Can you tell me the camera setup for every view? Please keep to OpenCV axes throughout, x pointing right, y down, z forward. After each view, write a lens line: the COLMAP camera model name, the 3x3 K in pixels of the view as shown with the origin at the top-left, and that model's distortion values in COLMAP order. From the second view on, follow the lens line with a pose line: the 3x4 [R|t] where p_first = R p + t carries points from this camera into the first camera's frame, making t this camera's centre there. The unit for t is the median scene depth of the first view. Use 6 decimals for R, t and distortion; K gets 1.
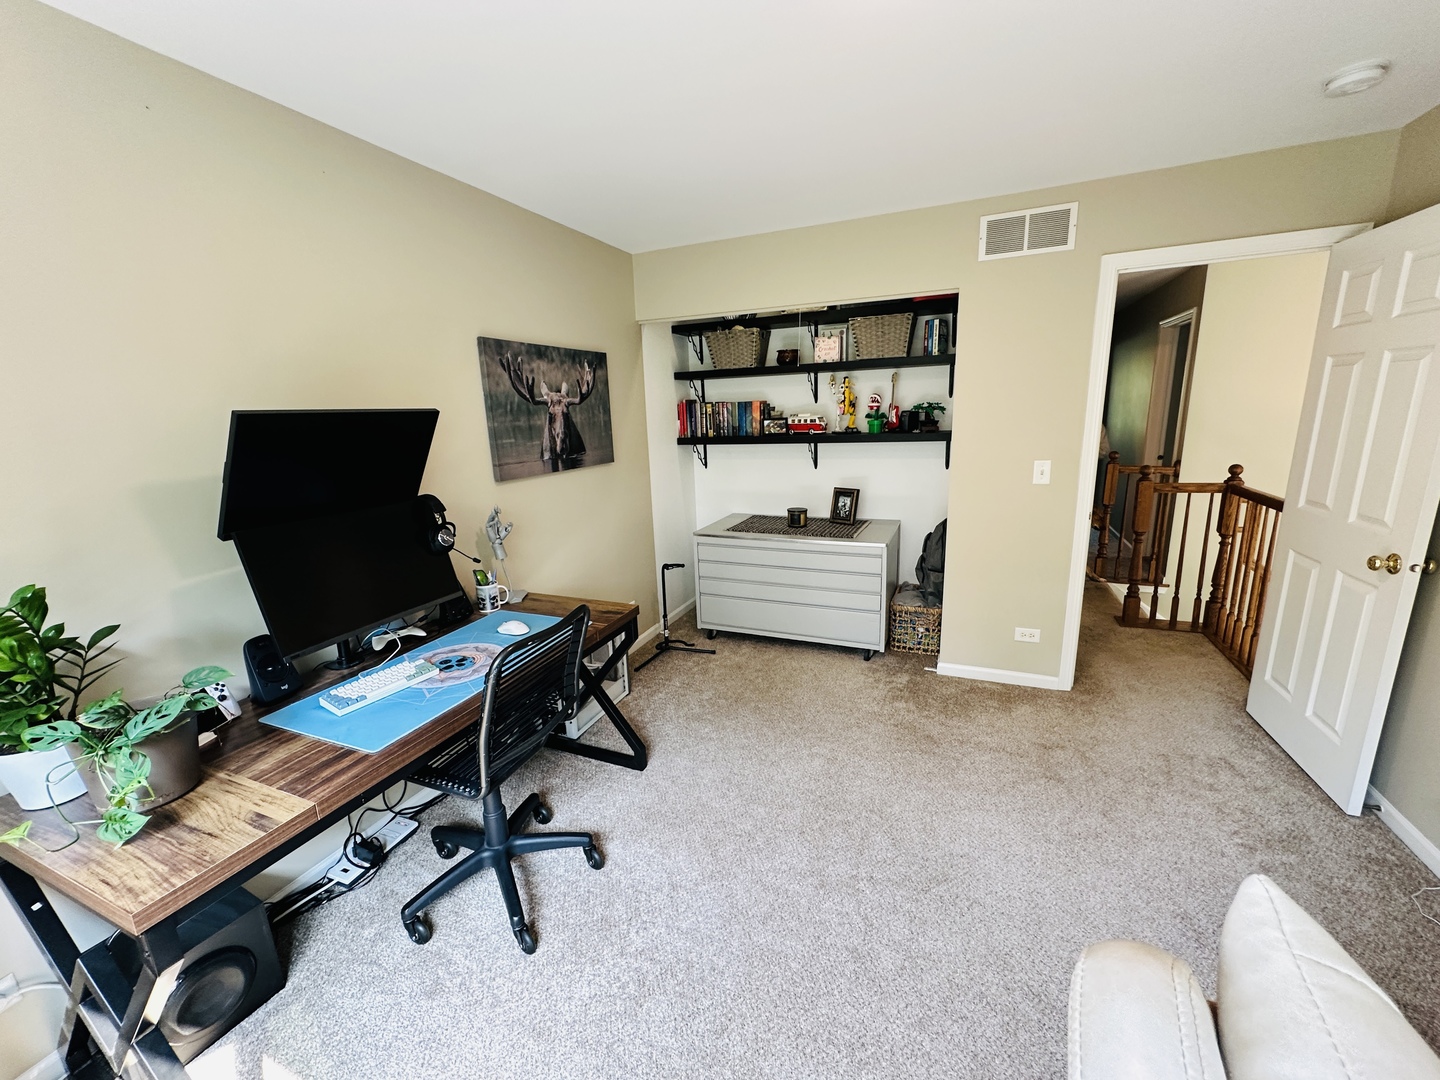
lens RADIAL K [[576.0, 0, 719.8], [0, 576.0, 542.5], [0, 0, 1]] dist [-0.002923, 0.000727]
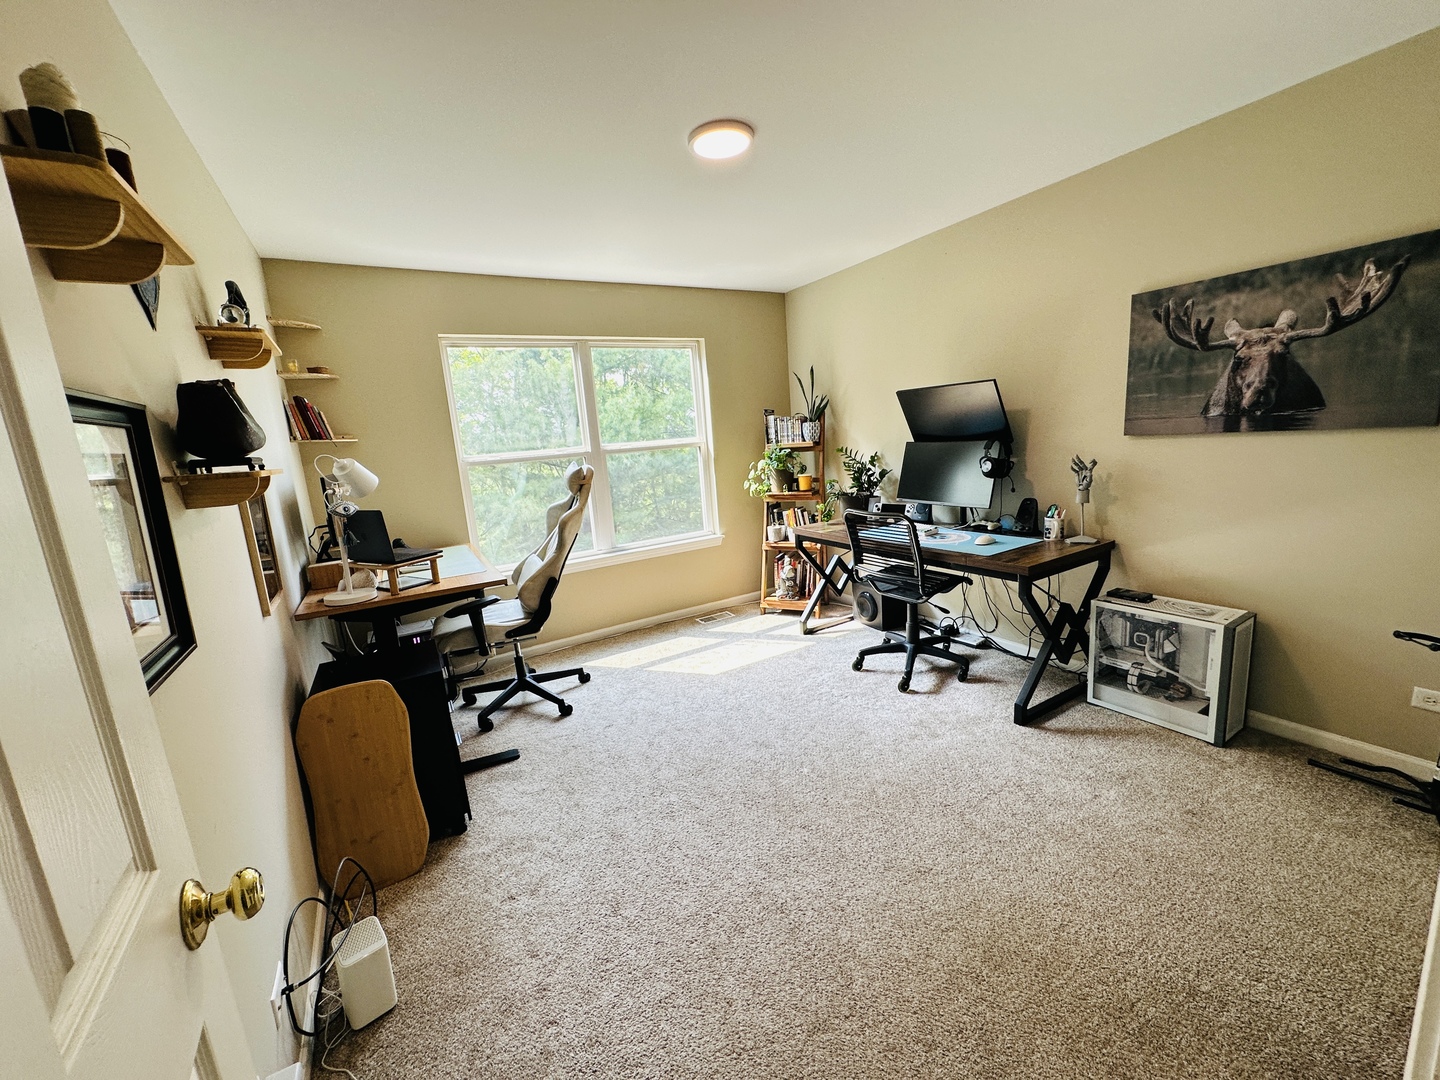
lens RADIAL K [[576.0, 0, 719.7], [0, 576.0, 538.0], [0, 0, 1]] dist [-0.002923, 0.000727]
pose [[-0.587666, 0.219308, -0.778815, 0.806031], [-0.091072, 0.938519, 0.332999, -0.190766], [0.803962, 0.266621, -0.531562, 0.916675]]
